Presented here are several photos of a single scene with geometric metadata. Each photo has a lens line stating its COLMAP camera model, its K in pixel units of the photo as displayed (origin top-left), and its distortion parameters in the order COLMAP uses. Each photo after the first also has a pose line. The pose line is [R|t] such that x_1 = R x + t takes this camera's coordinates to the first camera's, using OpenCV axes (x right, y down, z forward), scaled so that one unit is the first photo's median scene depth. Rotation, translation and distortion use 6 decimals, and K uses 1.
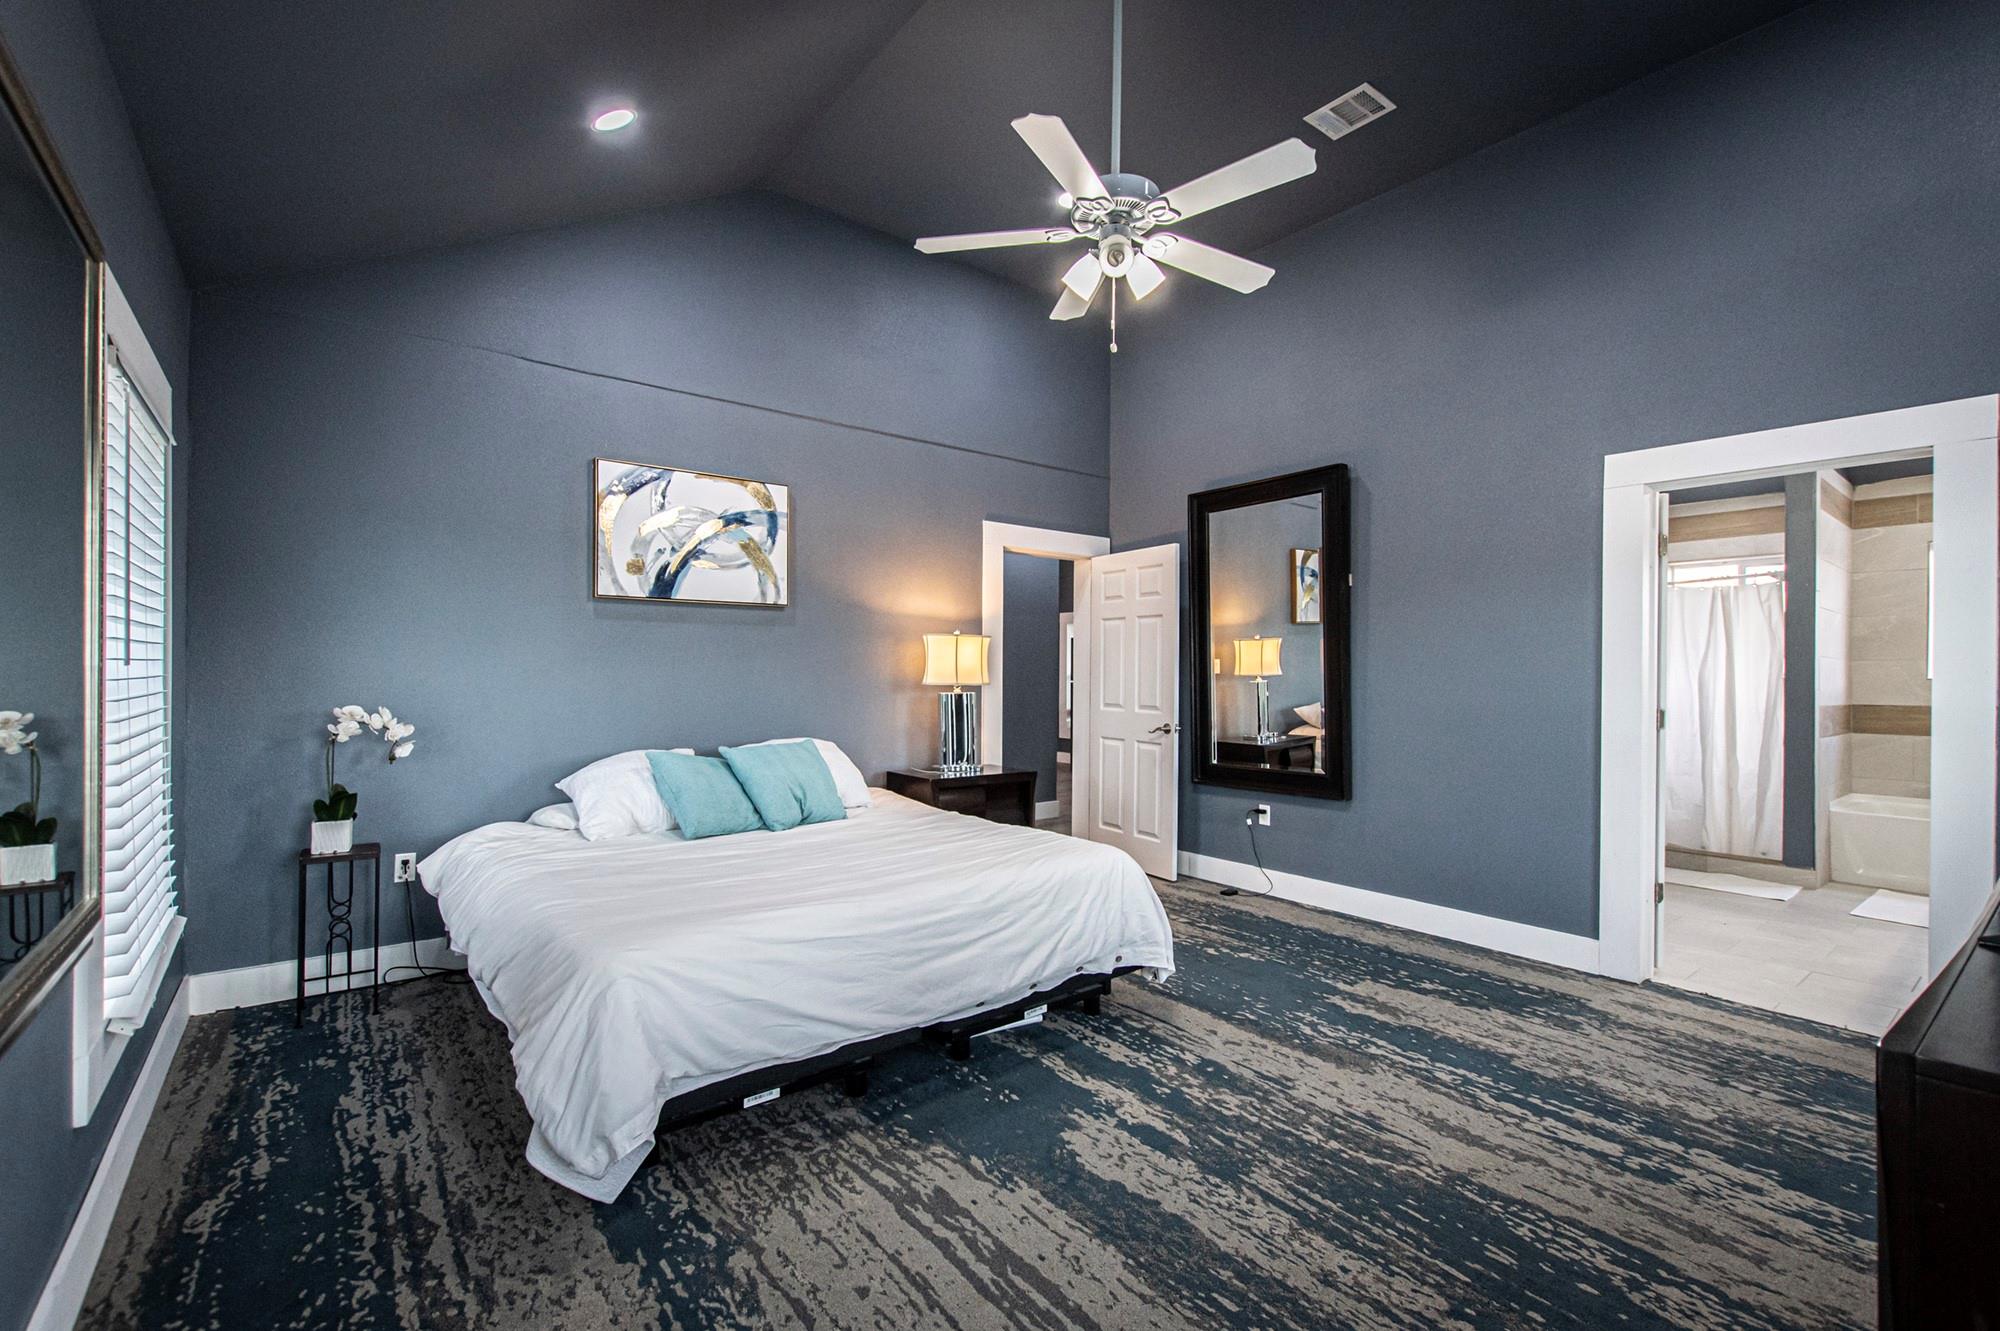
lens RADIAL K [[864.0, 0, 985.6], [0, 864.0, 670.3], [0, 0, 1]] dist [0.003034, -0.000036]
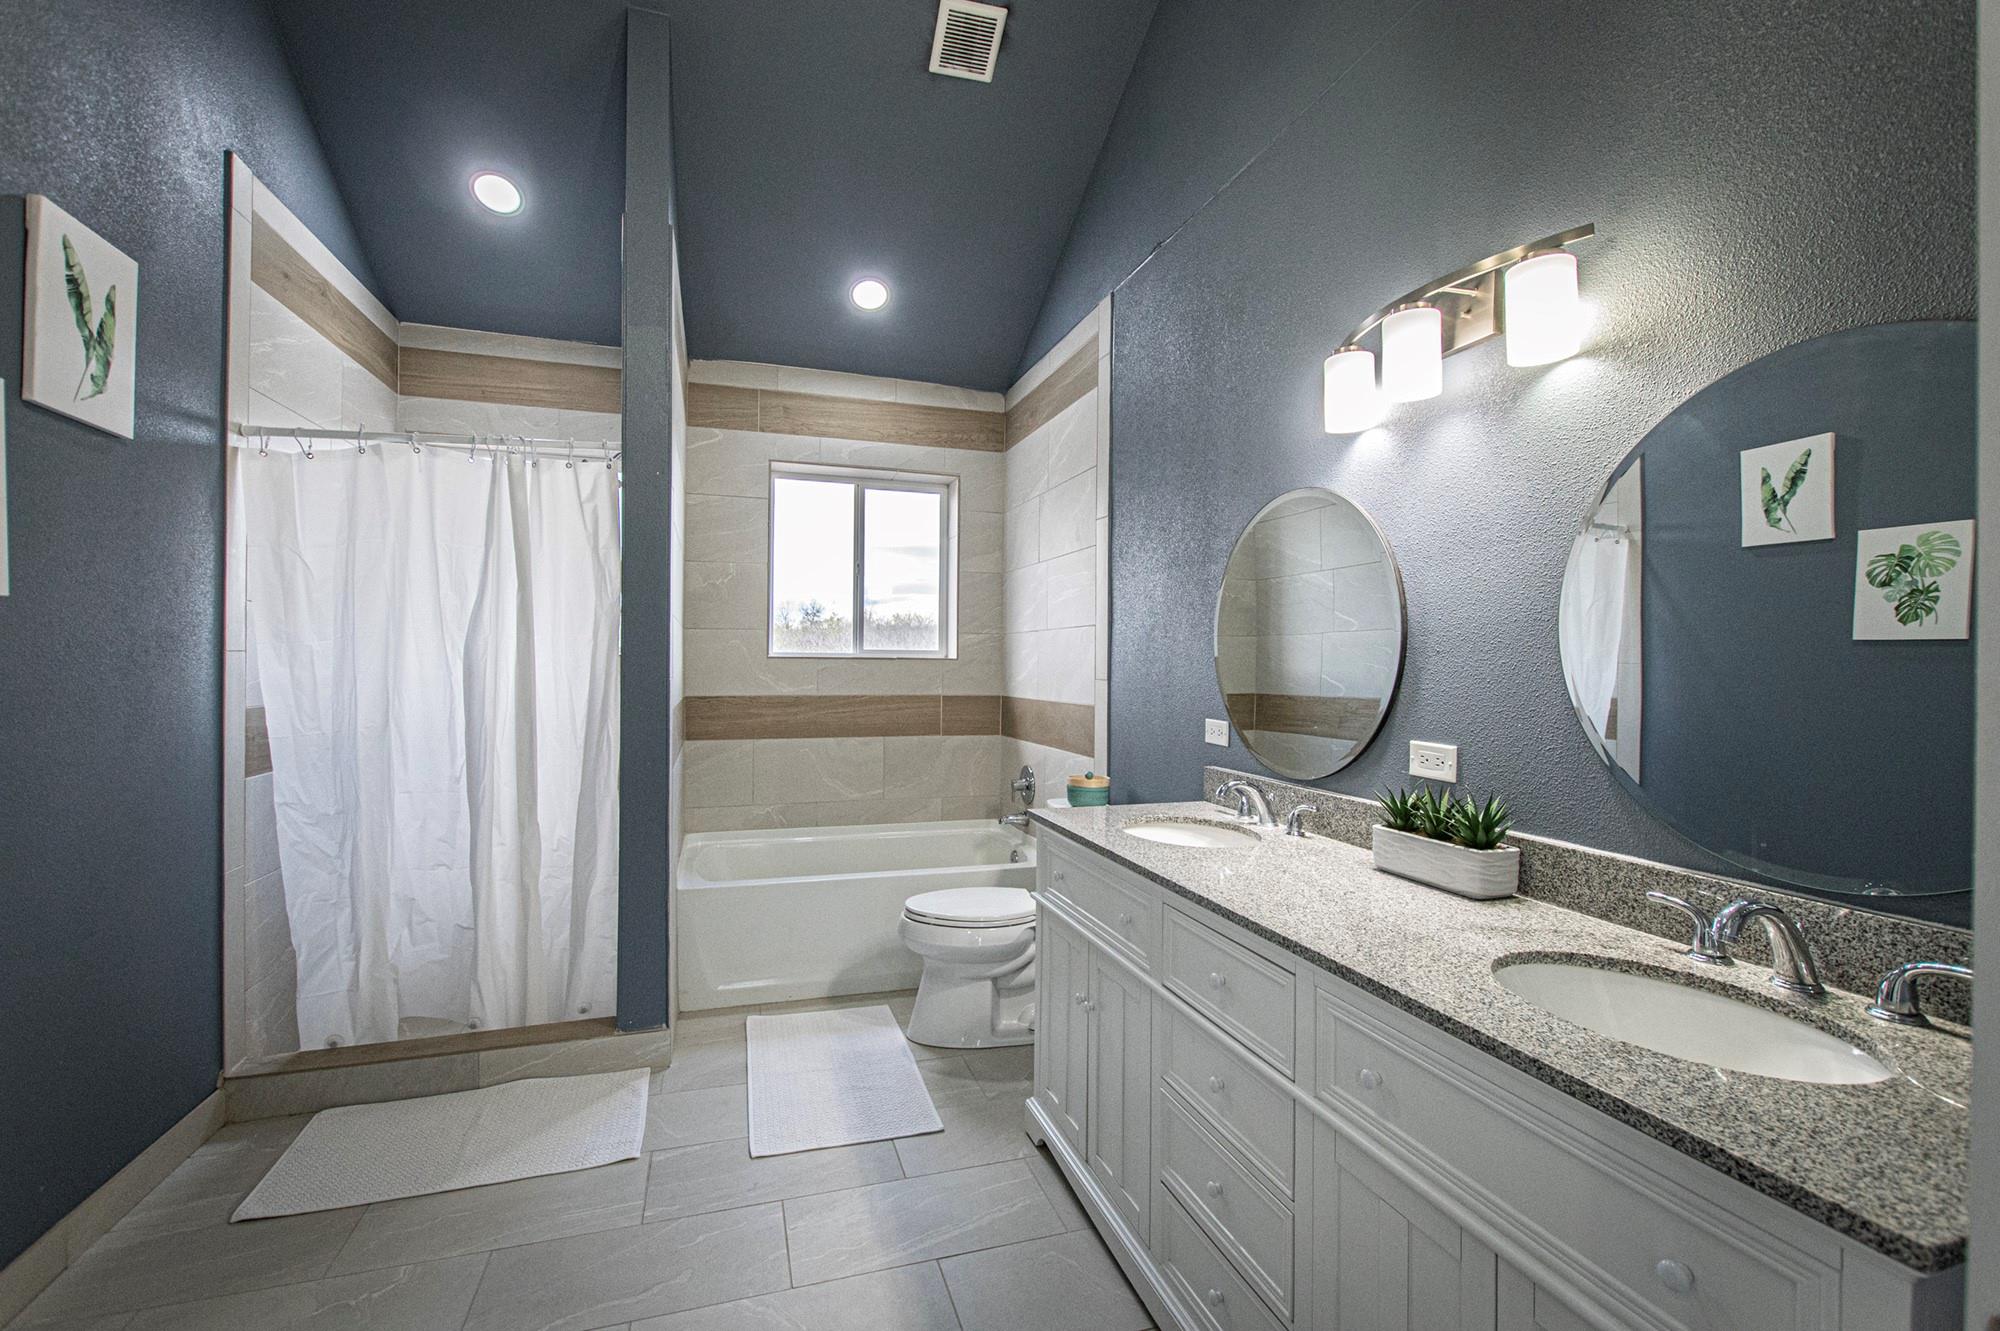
lens RADIAL K [[854.2, 0, 1000.0], [0, 854.2, 665.5], [0, 0, 1]] dist [0.001670, -0.000073]
pose [[0.332995, -0.007592, 0.942898, 0.497318], [-0.010922, 0.999869, 0.011908, 0.005905], [-0.942865, -0.014263, 0.332868, 0.589424]]
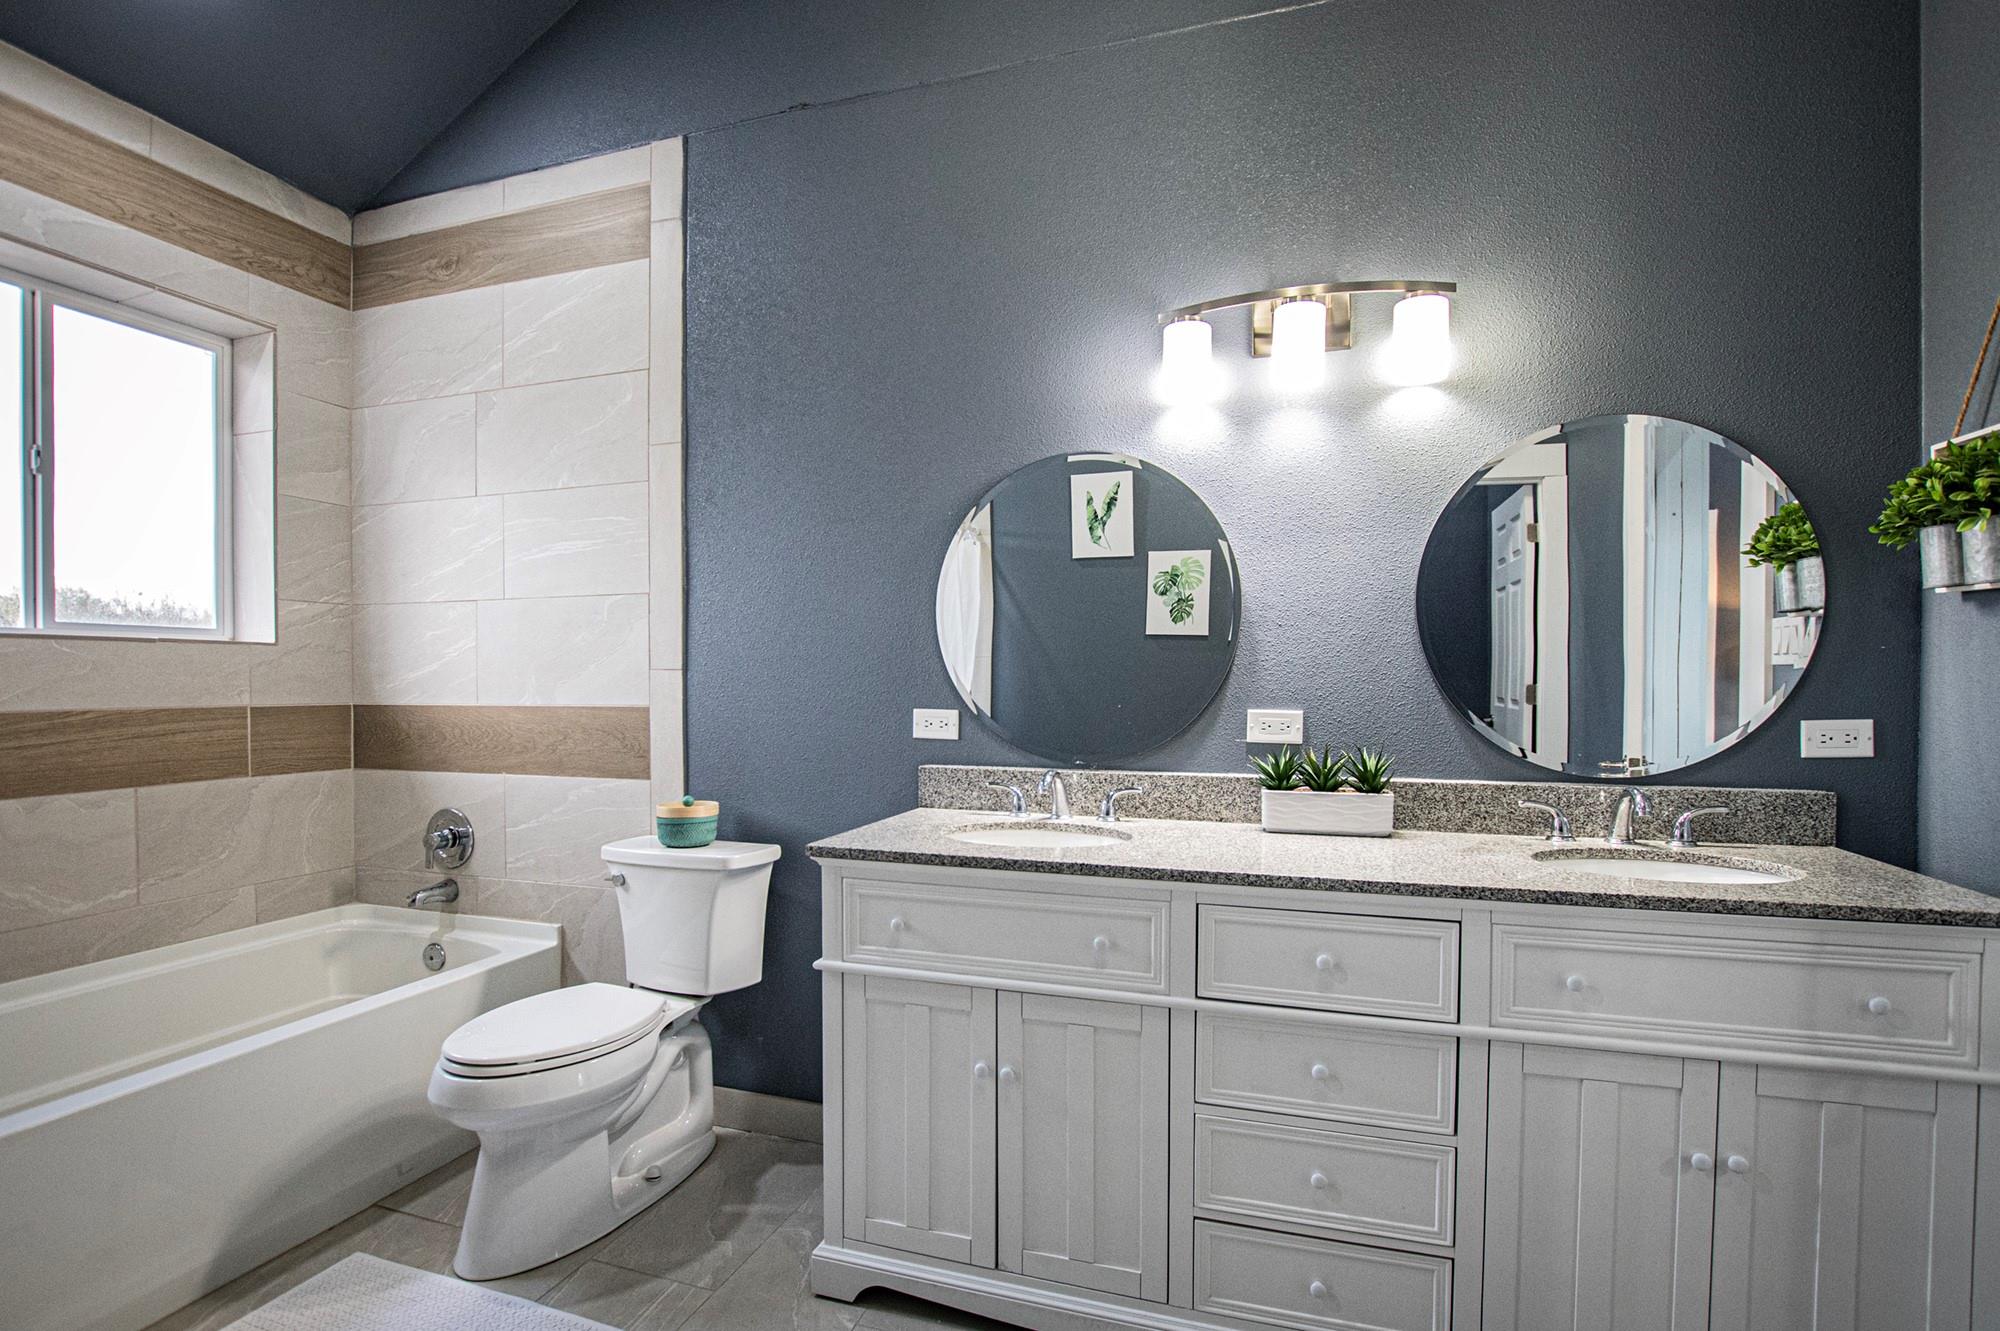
lens RADIAL K [[965.3, 0, 1000.2], [0, 965.3, 694.1], [0, 0, 1]] dist [-0.052720, 0.020324]
pose [[-0.552937, -0.026904, 0.832789, 0.581881], [-0.005893, 0.999580, 0.028379, 0.018825], [-0.833202, 0.010784, -0.552863, 0.824582]]
